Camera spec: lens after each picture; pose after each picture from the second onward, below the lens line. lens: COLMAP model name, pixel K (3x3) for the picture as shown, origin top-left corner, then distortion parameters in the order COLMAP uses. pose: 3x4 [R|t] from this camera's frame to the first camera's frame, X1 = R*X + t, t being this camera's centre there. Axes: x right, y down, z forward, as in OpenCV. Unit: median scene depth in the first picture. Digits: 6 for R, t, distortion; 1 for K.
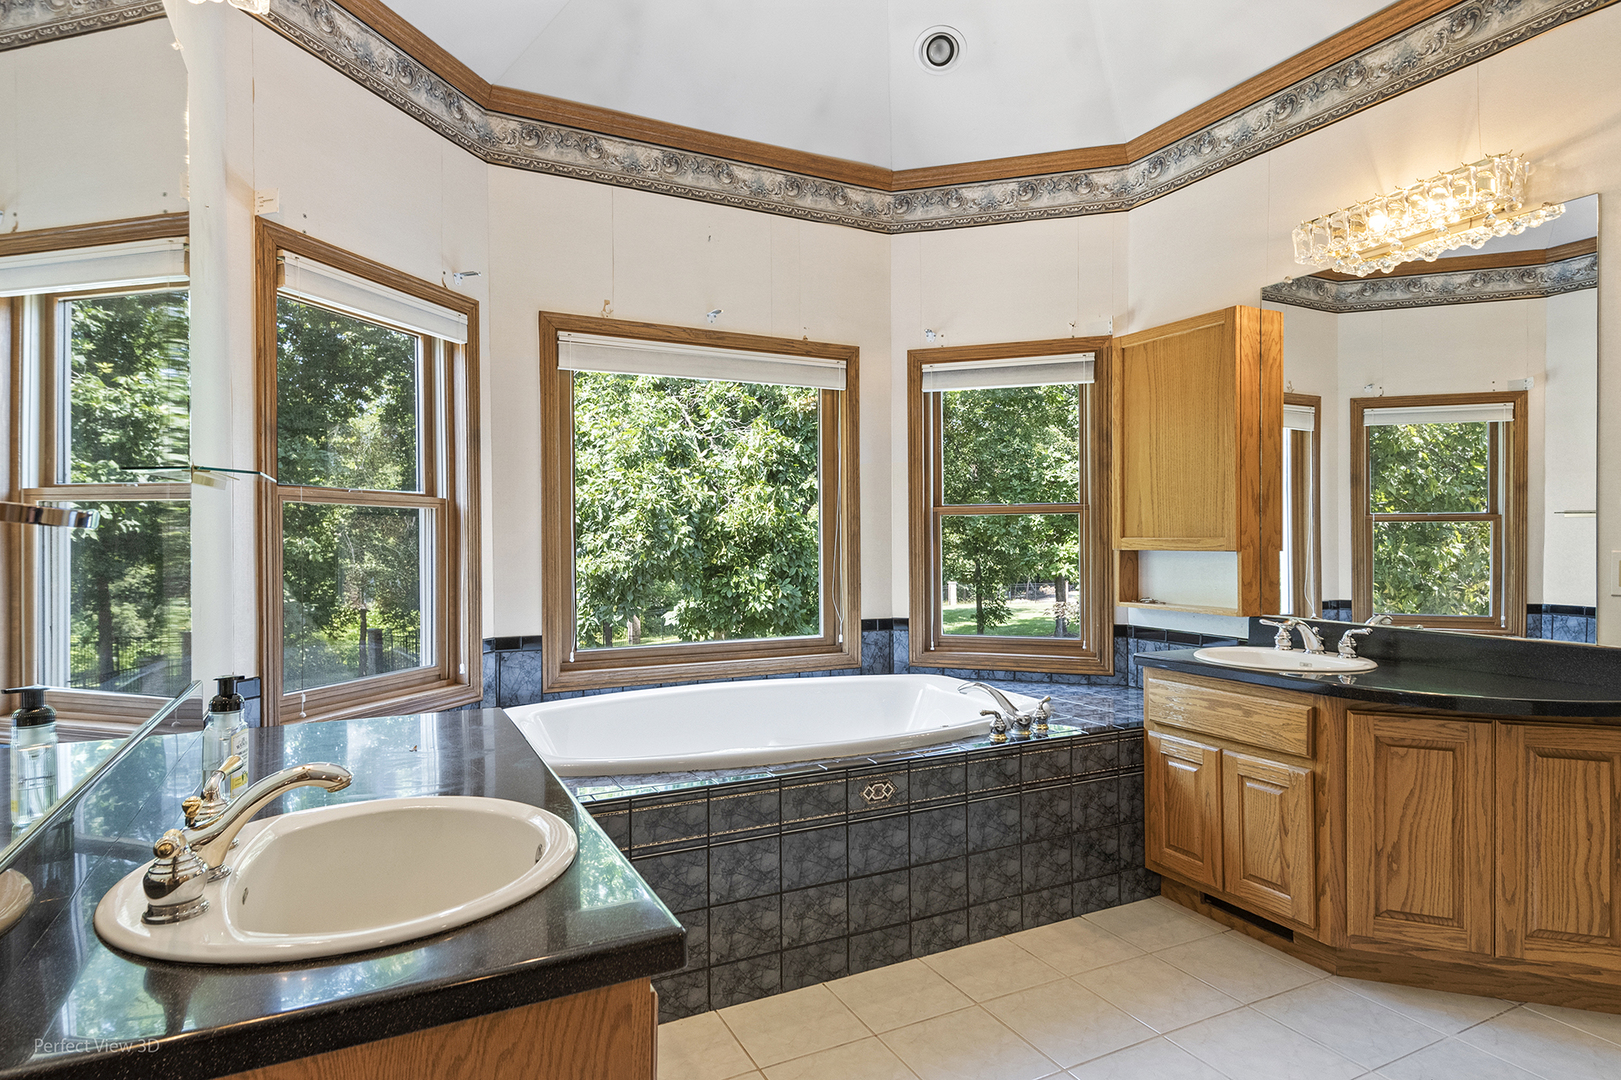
lens RADIAL K [[863.5, 0, 807.0], [0, 863.5, 539.7], [0, 0, 1]] dist [0.013238, -0.006670]
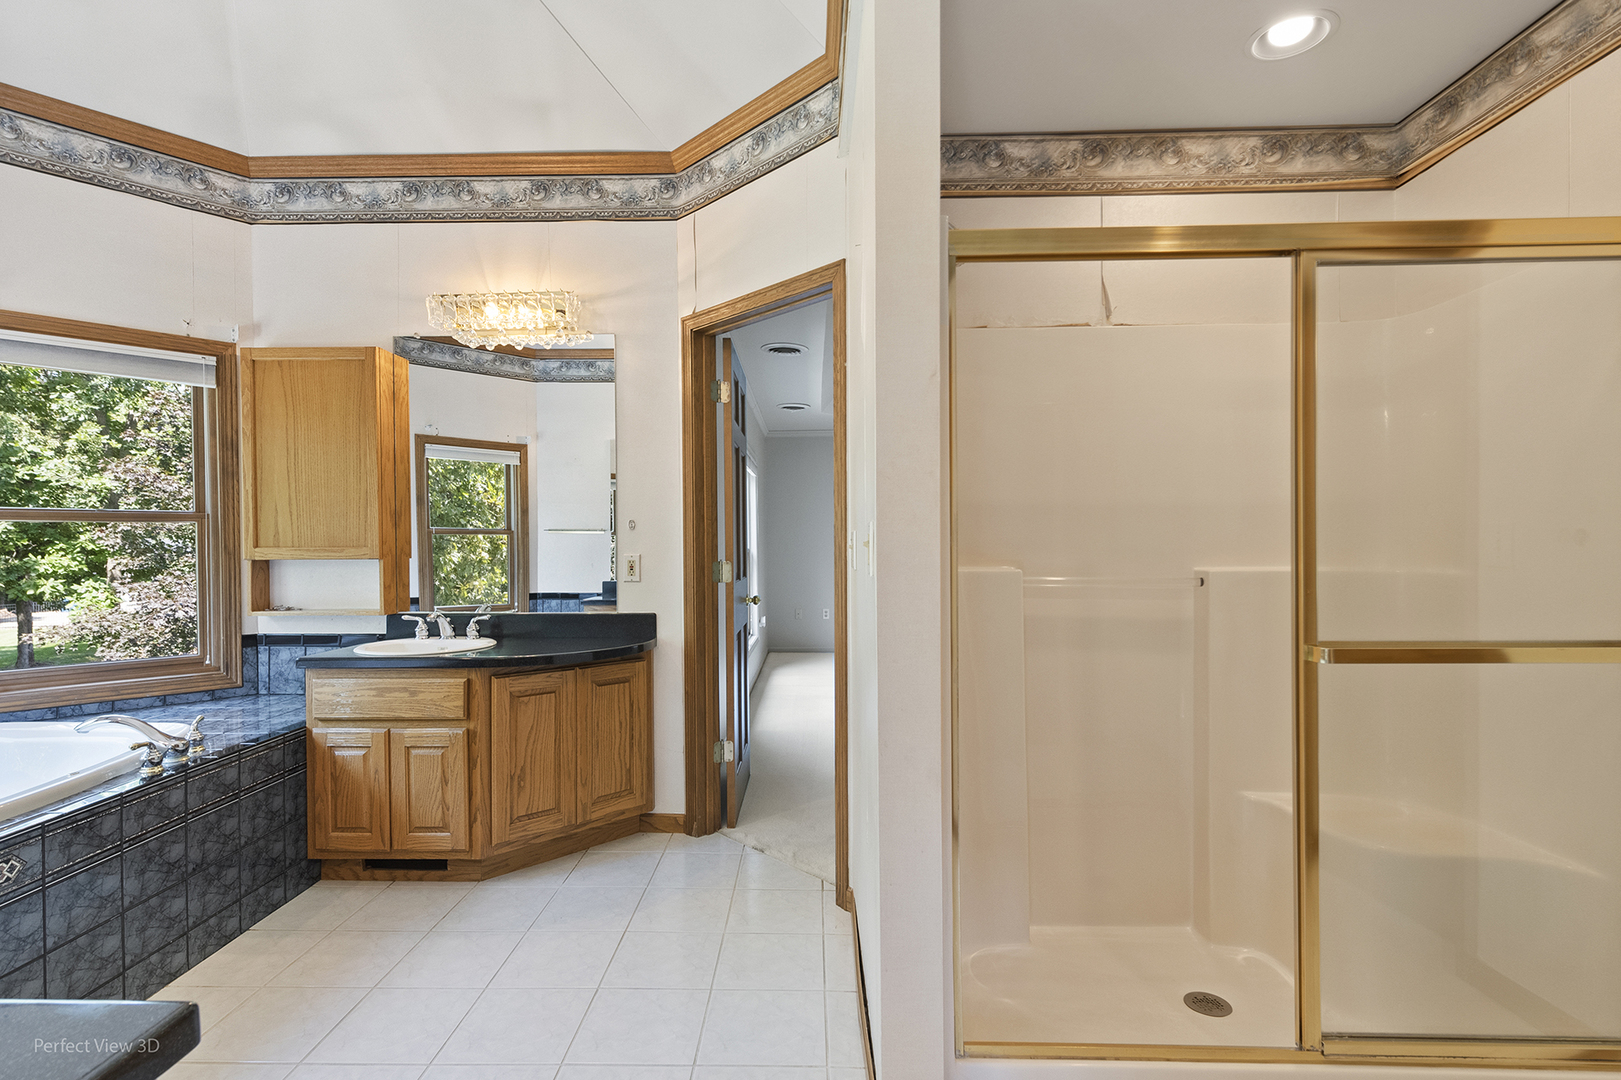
lens RADIAL K [[754.2, 0, 804.9], [0, 754.2, 542.9], [0, 0, 1]] dist [0.000630, -0.000424]
pose [[0.463023, 0.001486, 0.886345, -0.135178], [0.005889, 0.999971, -0.004753, -0.000012], [-0.886327, 0.007421, 0.463001, 0.028414]]
